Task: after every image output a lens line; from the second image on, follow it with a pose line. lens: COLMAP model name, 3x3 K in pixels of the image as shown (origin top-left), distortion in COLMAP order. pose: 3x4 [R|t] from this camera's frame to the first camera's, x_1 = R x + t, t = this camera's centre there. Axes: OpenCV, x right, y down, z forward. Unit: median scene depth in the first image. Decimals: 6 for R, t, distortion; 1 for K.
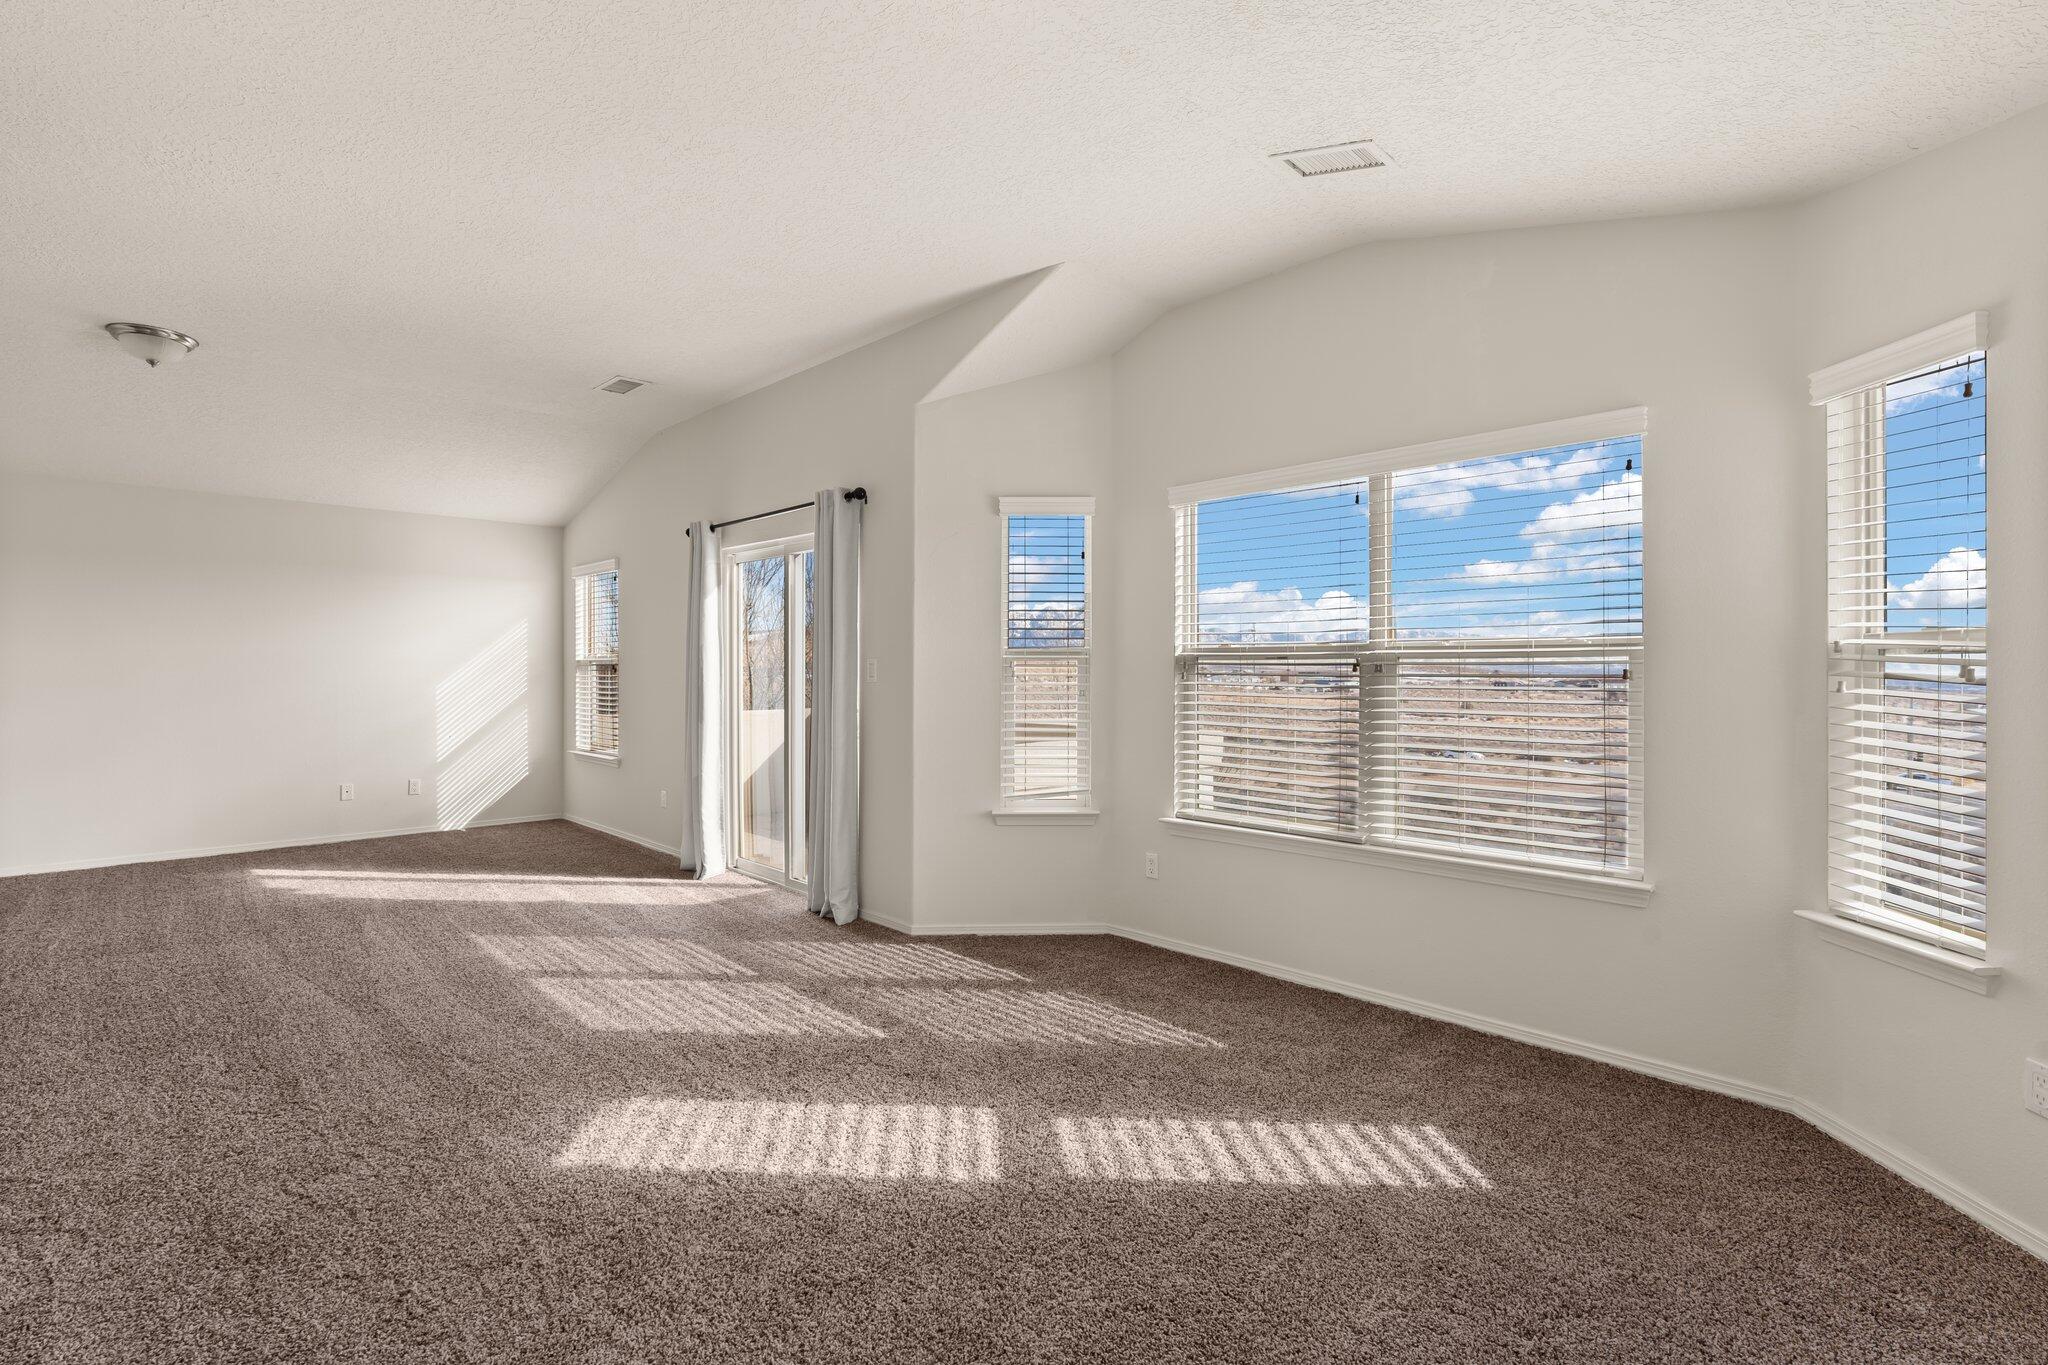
lens RADIAL K [[933.0, 0, 1022.1], [0, 933.0, 673.7], [0, 0, 1]] dist [0.005090, 0.000602]
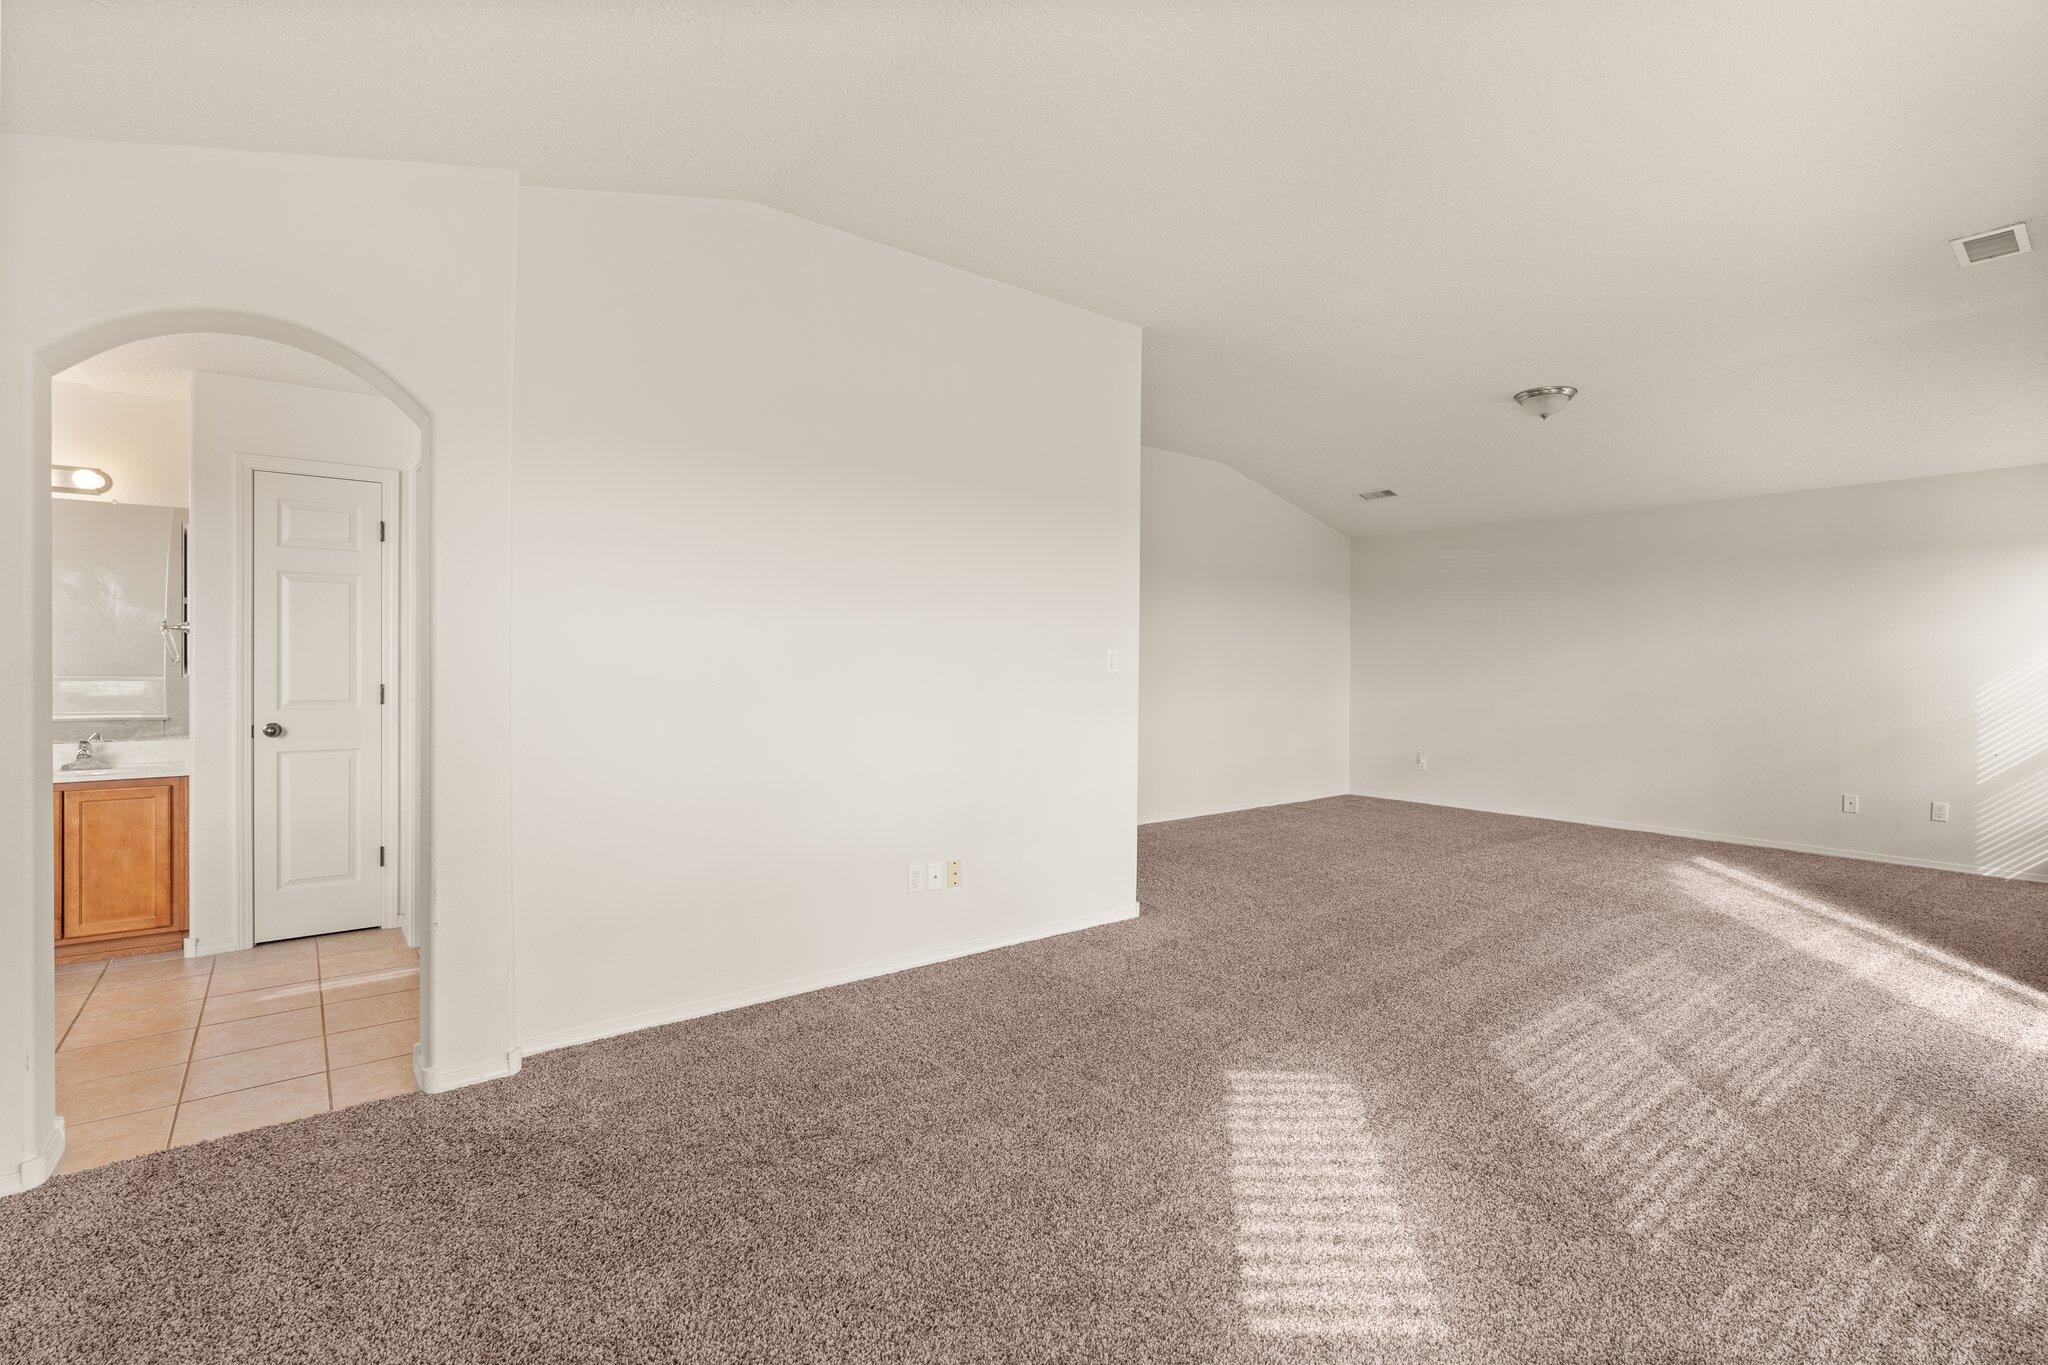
lens RADIAL K [[933.0, 0, 1023.0], [0, 933.0, 680.9], [0, 0, 1]] dist [0.005090, 0.000602]
pose [[-0.094546, 0.021151, -0.995296, 0.440014], [-0.010008, 0.999704, 0.022196, -0.004536], [0.995470, 0.012060, -0.094306, 0.521851]]
